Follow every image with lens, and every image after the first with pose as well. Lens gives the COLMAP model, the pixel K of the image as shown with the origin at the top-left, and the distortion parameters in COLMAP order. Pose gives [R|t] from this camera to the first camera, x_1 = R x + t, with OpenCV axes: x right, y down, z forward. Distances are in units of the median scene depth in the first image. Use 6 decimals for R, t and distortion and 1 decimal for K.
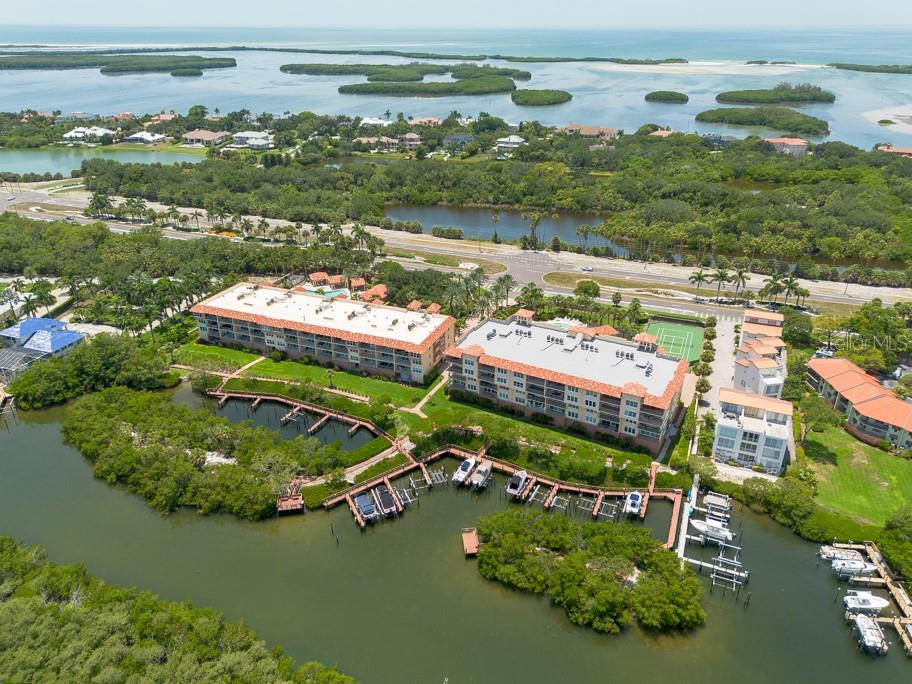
lens RADIAL K [[649.0, 0, 457.0], [0, 649.0, 352.3], [0, 0, 1]] dist [0.065523, -0.068609]
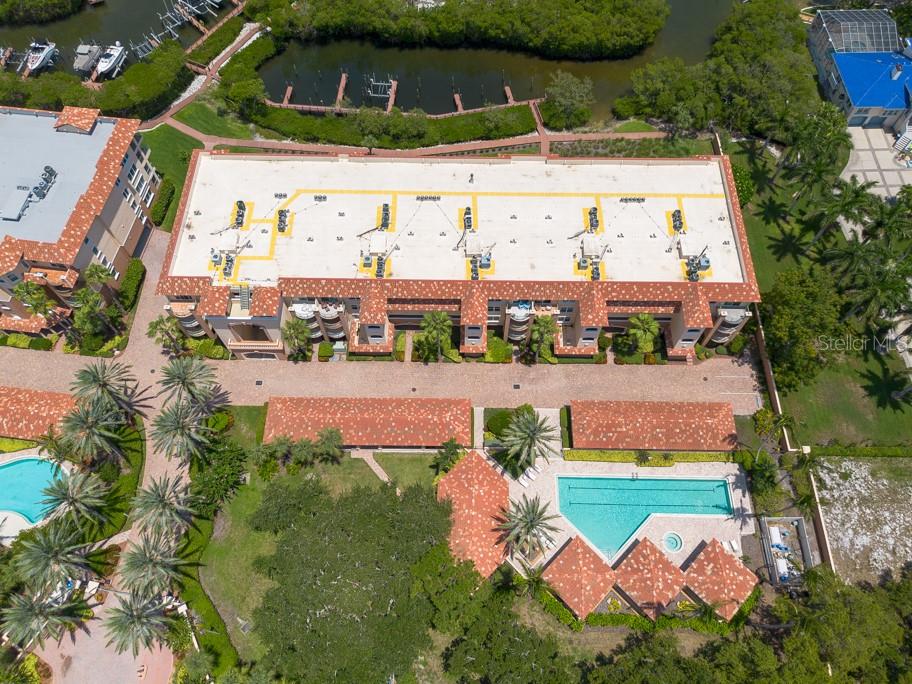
lens RADIAL K [[662.1, 0, 465.3], [0, 662.1, 333.8], [0, 0, 1]] dist [0.066093, -0.071776]
pose [[-0.930934, 0.321053, -0.174032, -0.093373], [-0.168652, 0.044723, 0.984661, -0.452526], [0.323912, 0.946005, 0.012513, 0.943554]]
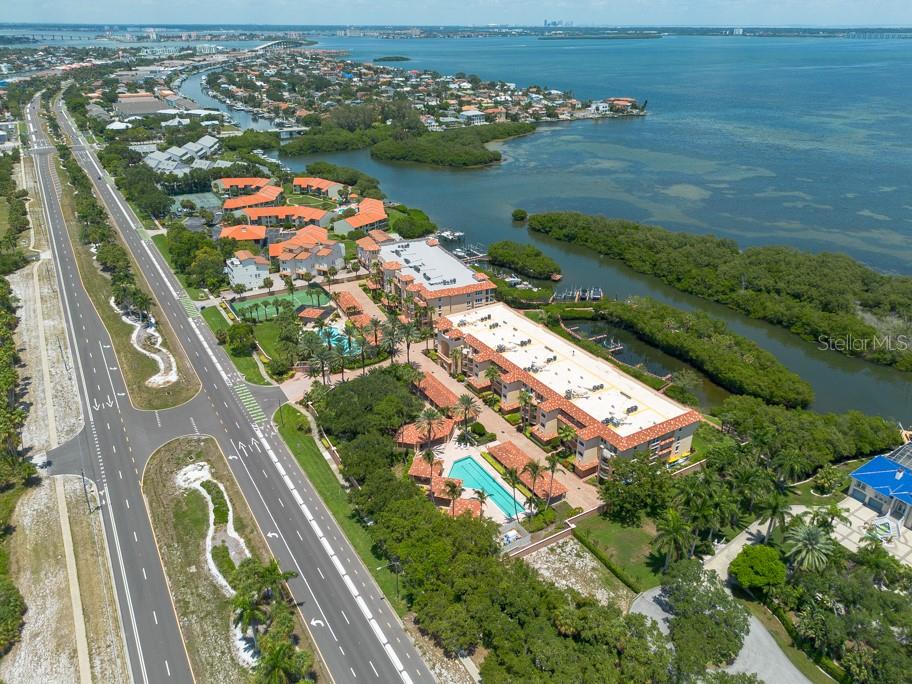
lens RADIAL K [[656.9, 0, 456.0], [0, 656.9, 342.0], [0, 0, 1]] dist [0.067976, -0.073326]
pose [[-0.802259, -0.260707, 0.537041, -0.503664], [0.267714, 0.646954, 0.713989, -0.644748], [-0.533582, 0.716577, -0.449230, 1.270154]]
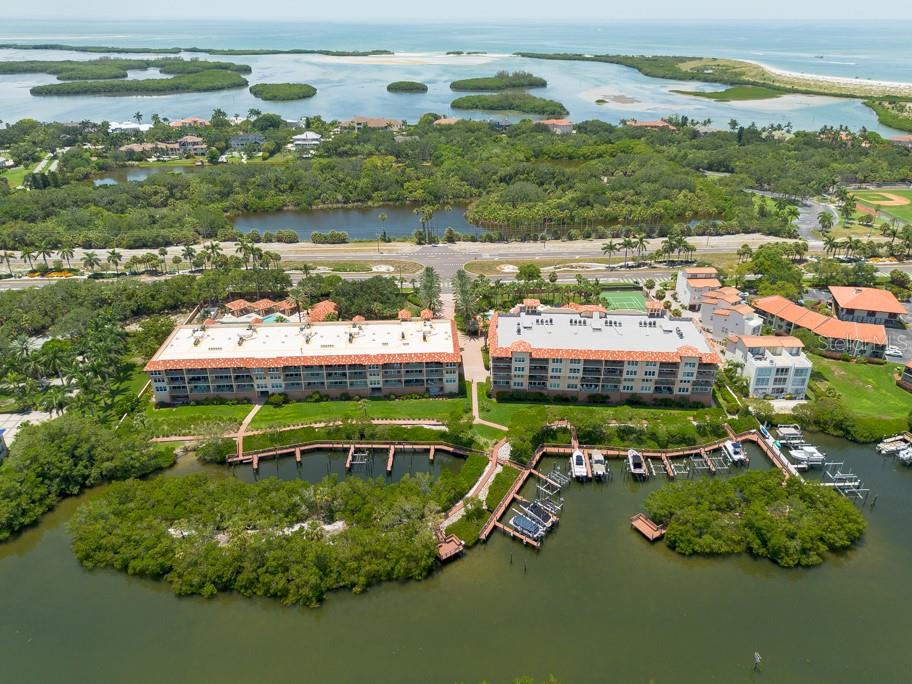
lens RADIAL K [[656.9, 0, 456.0], [0, 656.9, 342.0], [0, 0, 1]] dist [0.067976, -0.073326]
pose [[0.902237, -0.188674, 0.387777, -0.333505], [0.191521, 0.980977, 0.031687, -0.044897], [-0.386378, 0.045679, 0.921209, 0.090138]]
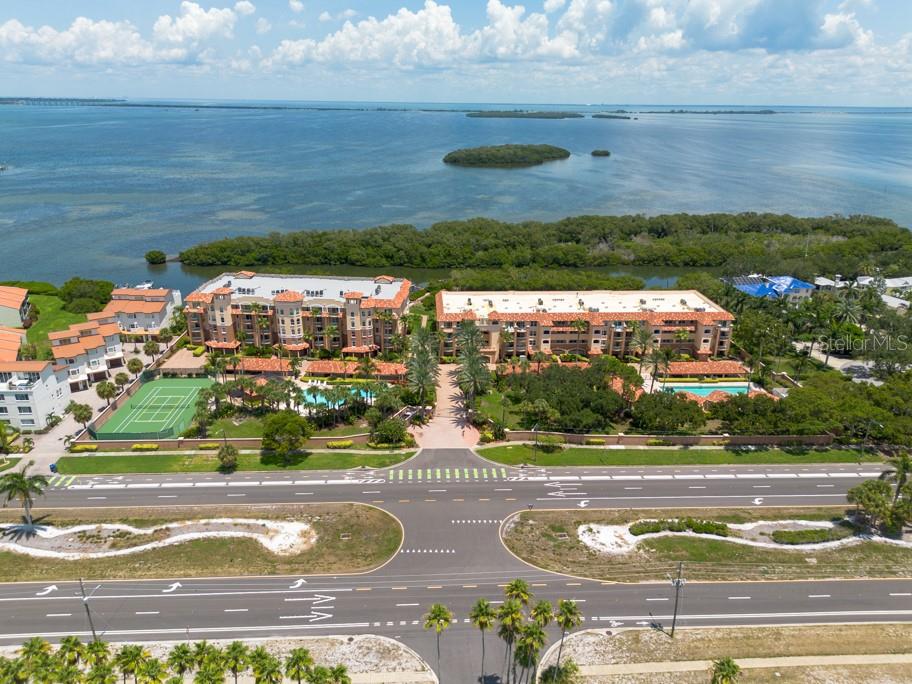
lens RADIAL K [[649.0, 0, 457.0], [0, 649.0, 352.3], [0, 0, 1]] dist [0.065523, -0.068609]
pose [[-0.906204, 0.141341, -0.398519, 0.281254], [-0.201476, 0.684281, 0.700833, -0.548223], [0.371756, 0.715389, -0.591621, 1.346012]]
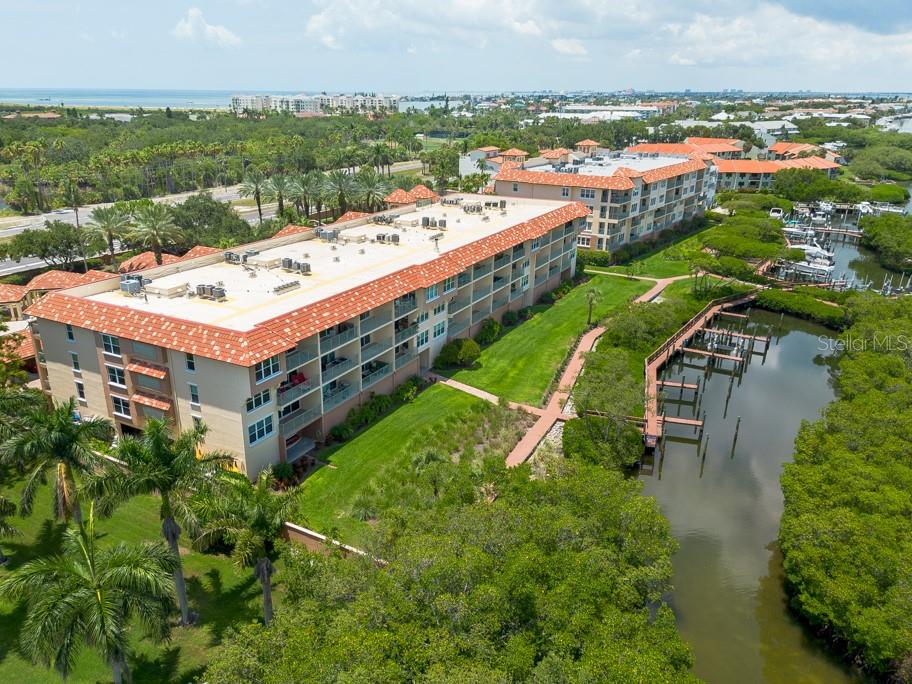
lens RADIAL K [[703.9, 0, 431.5], [0, 703.9, 384.5], [0, 0, 1]] dist [0.080339, -0.090024]
pose [[0.123513, -0.380505, 0.916494, -0.561344], [0.438813, 0.849304, 0.293472, -0.090889], [-0.890049, 0.365922, 0.271870, 0.787272]]
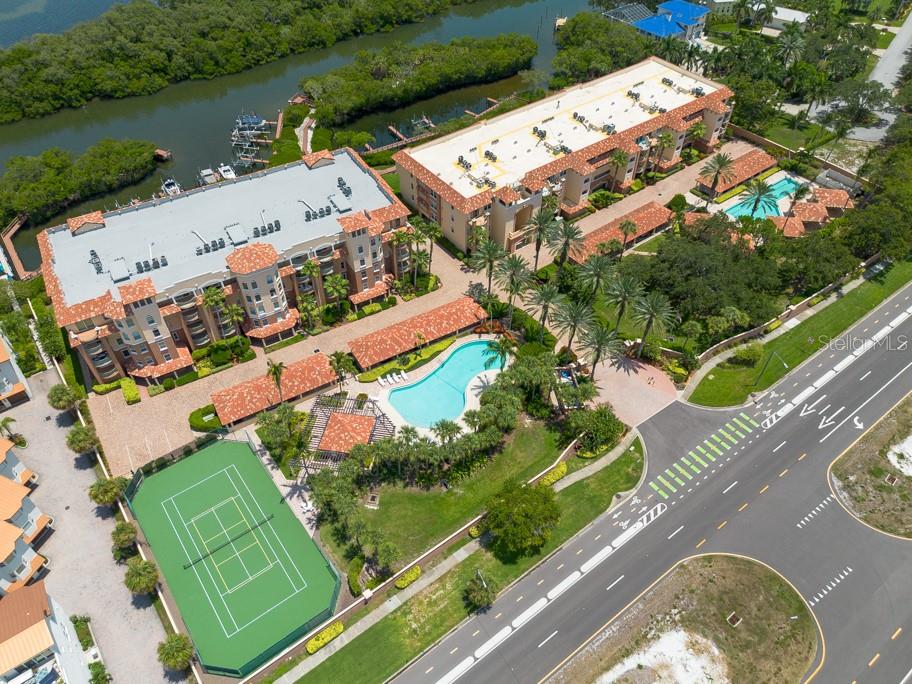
lens RADIAL K [[653.9, 0, 453.7], [0, 653.9, 344.2], [0, 0, 1]] dist [0.068479, -0.071371]
pose [[-0.514494, 0.614636, -0.597929, 0.387844], [-0.387265, 0.455585, 0.801541, -0.420134], [0.765063, 0.643945, 0.003631, 0.928345]]
